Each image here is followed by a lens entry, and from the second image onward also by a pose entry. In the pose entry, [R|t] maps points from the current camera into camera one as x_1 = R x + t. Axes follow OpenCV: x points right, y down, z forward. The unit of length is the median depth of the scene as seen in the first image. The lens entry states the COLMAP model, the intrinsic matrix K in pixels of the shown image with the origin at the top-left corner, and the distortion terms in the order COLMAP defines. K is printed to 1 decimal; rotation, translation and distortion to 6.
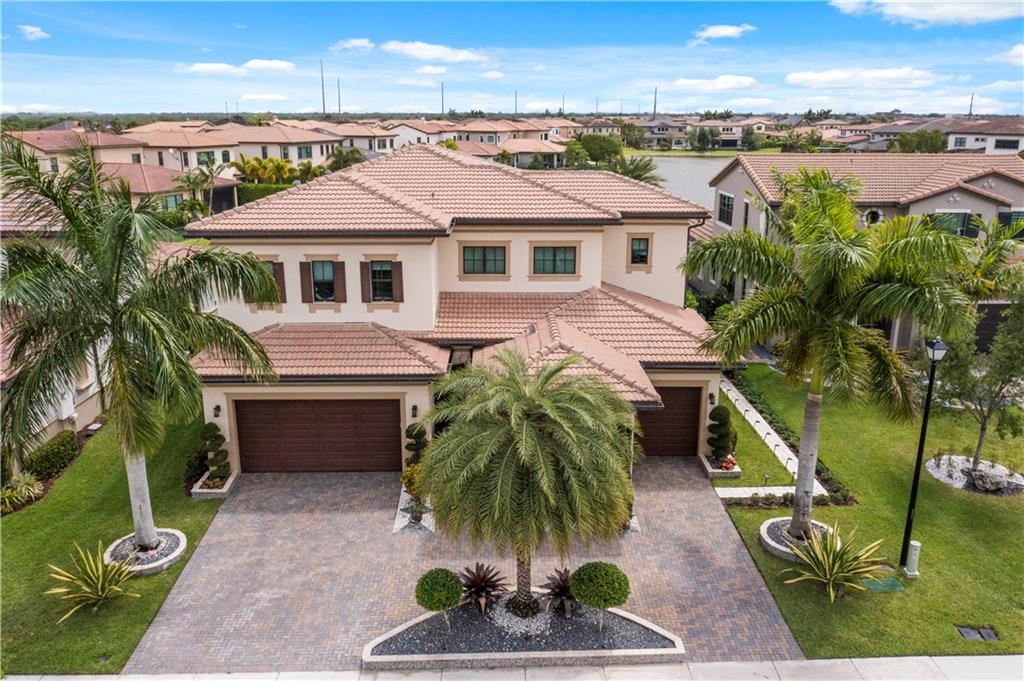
lens RADIAL K [[805.9, 0, 512.0], [0, 805.9, 340.5], [0, 0, 1]] dist [-0.011984, -0.000073]
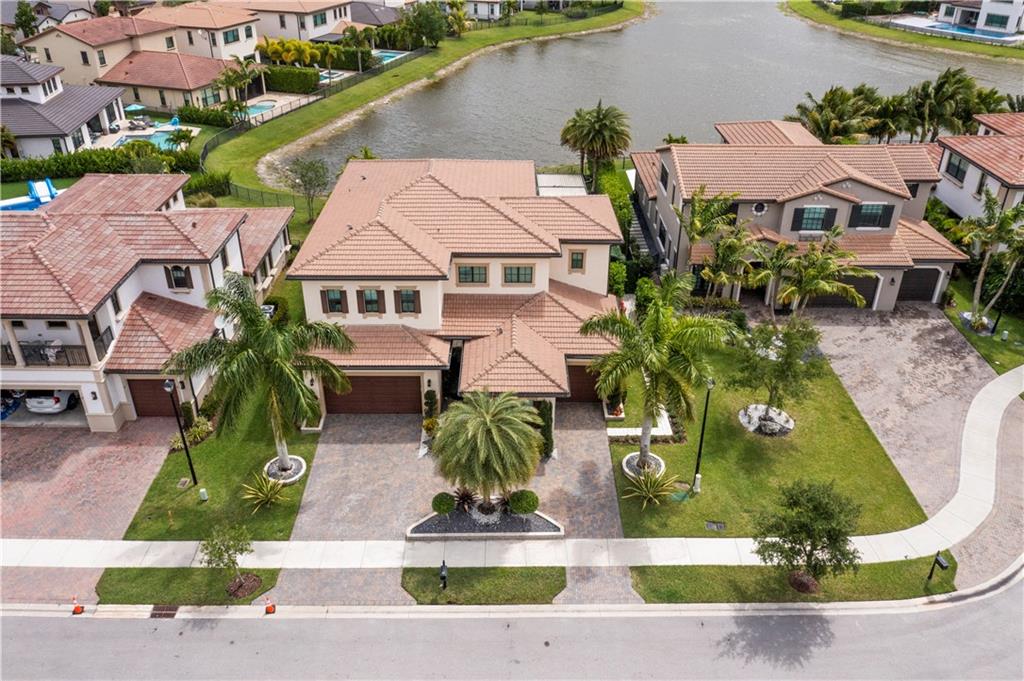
lens RADIAL K [[805.9, 0, 512.0], [0, 805.9, 340.5], [0, 0, 1]] dist [-0.011984, -0.000073]
pose [[0.999840, 0.011228, -0.013910, 0.074252], [-0.007432, 0.968782, 0.247803, -0.417654], [0.016258, -0.247660, 0.968710, -0.604608]]
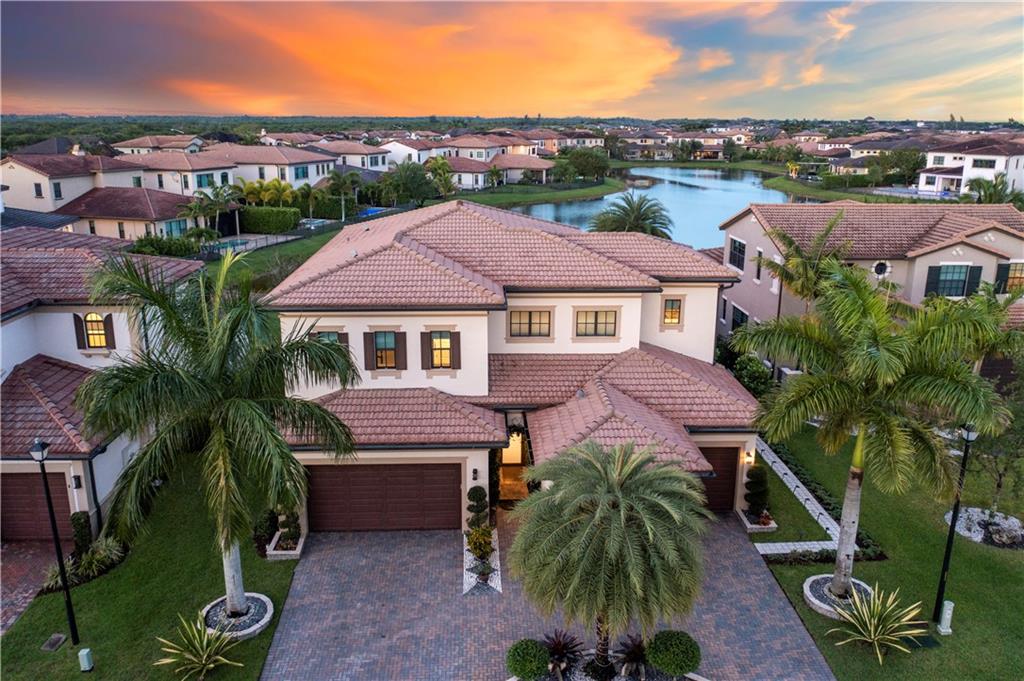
lens RADIAL K [[805.9, 0, 512.0], [0, 805.9, 340.5], [0, 0, 1]] dist [-0.011984, -0.000073]
pose [[0.999632, -0.002656, 0.026997, -0.101027], [0.002790, 0.999984, -0.004904, -0.084428], [-0.026984, 0.004978, 0.999623, -0.067602]]
